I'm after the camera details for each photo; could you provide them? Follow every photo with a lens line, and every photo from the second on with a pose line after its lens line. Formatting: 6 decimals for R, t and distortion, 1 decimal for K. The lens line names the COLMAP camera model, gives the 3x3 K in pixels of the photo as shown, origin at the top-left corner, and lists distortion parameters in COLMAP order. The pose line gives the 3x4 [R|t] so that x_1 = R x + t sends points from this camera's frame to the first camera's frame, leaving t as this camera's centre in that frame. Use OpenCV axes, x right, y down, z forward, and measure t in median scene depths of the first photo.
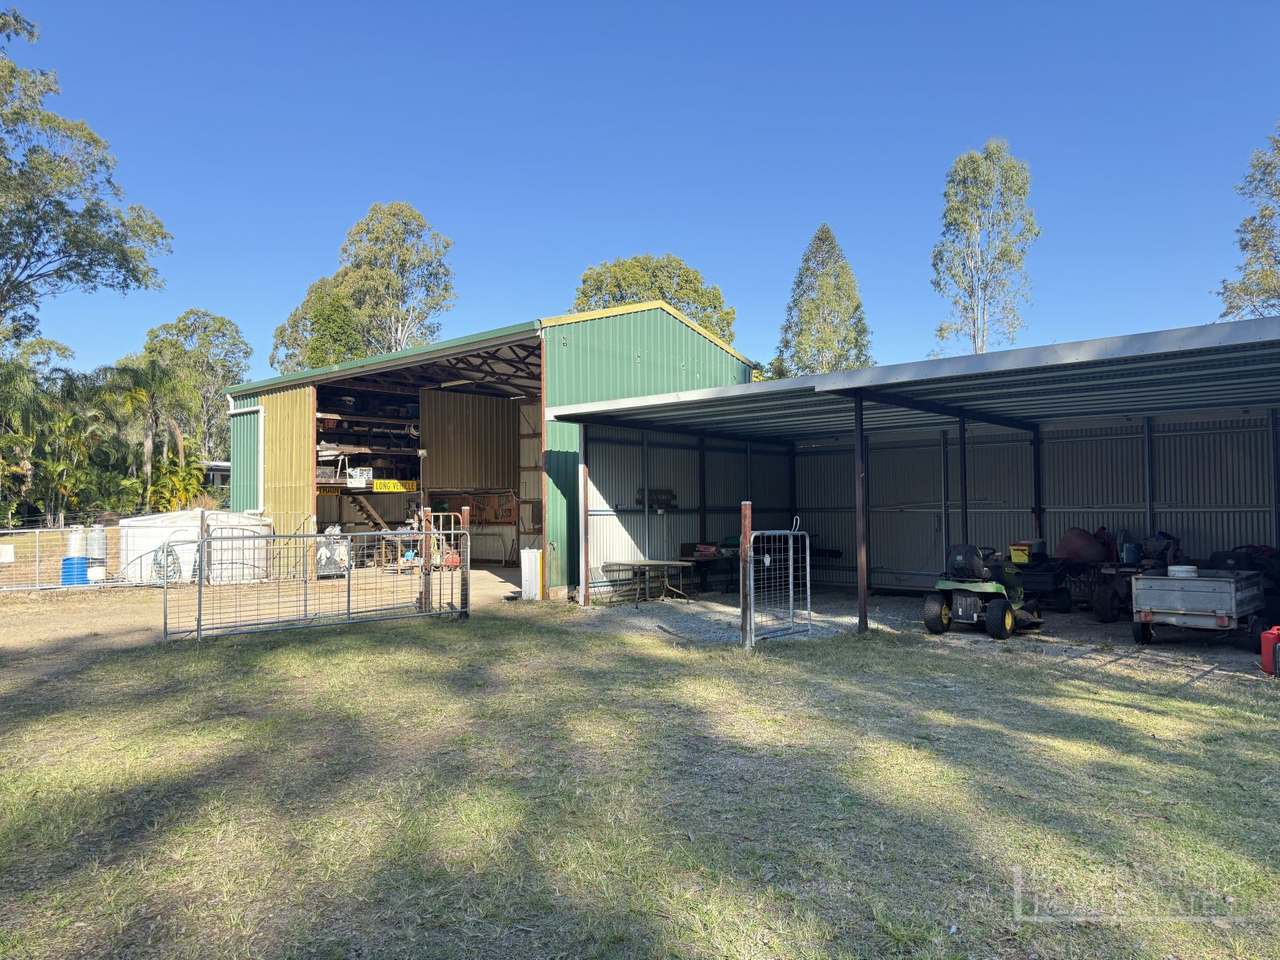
lens RADIAL K [[908.3, 0, 642.9], [0, 908.3, 479.2], [0, 0, 1]] dist [0.004337, -0.013353]
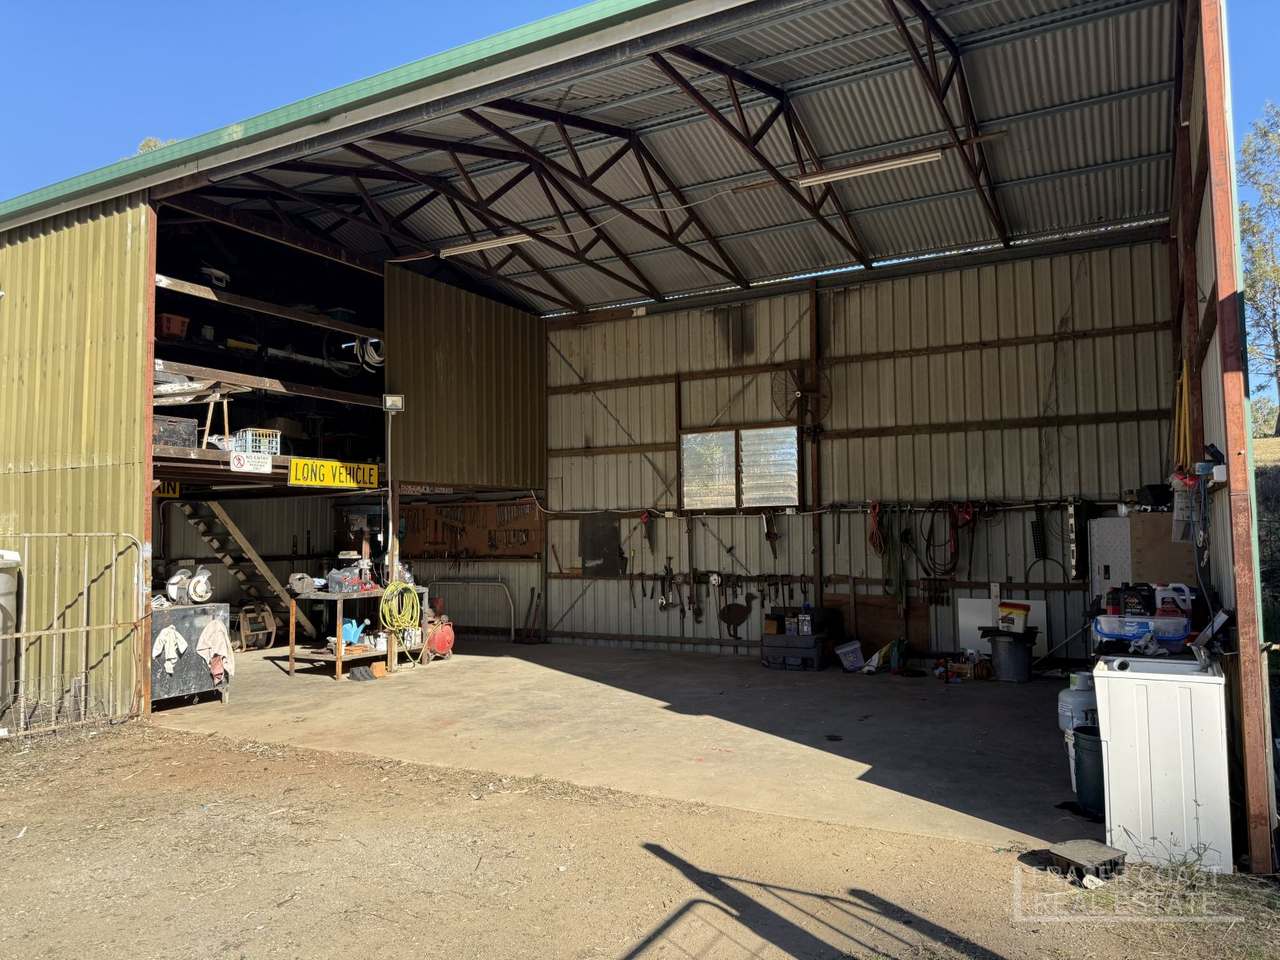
lens RADIAL K [[908.3, 0, 636.6], [0, 908.3, 484.2], [0, 0, 1]] dist [0.004337, -0.013353]
pose [[0.970548, 0.011931, 0.240611, -0.233402], [-0.005999, 0.999660, -0.025368, 0.021887], [-0.240832, 0.023178, 0.970290, 0.535070]]
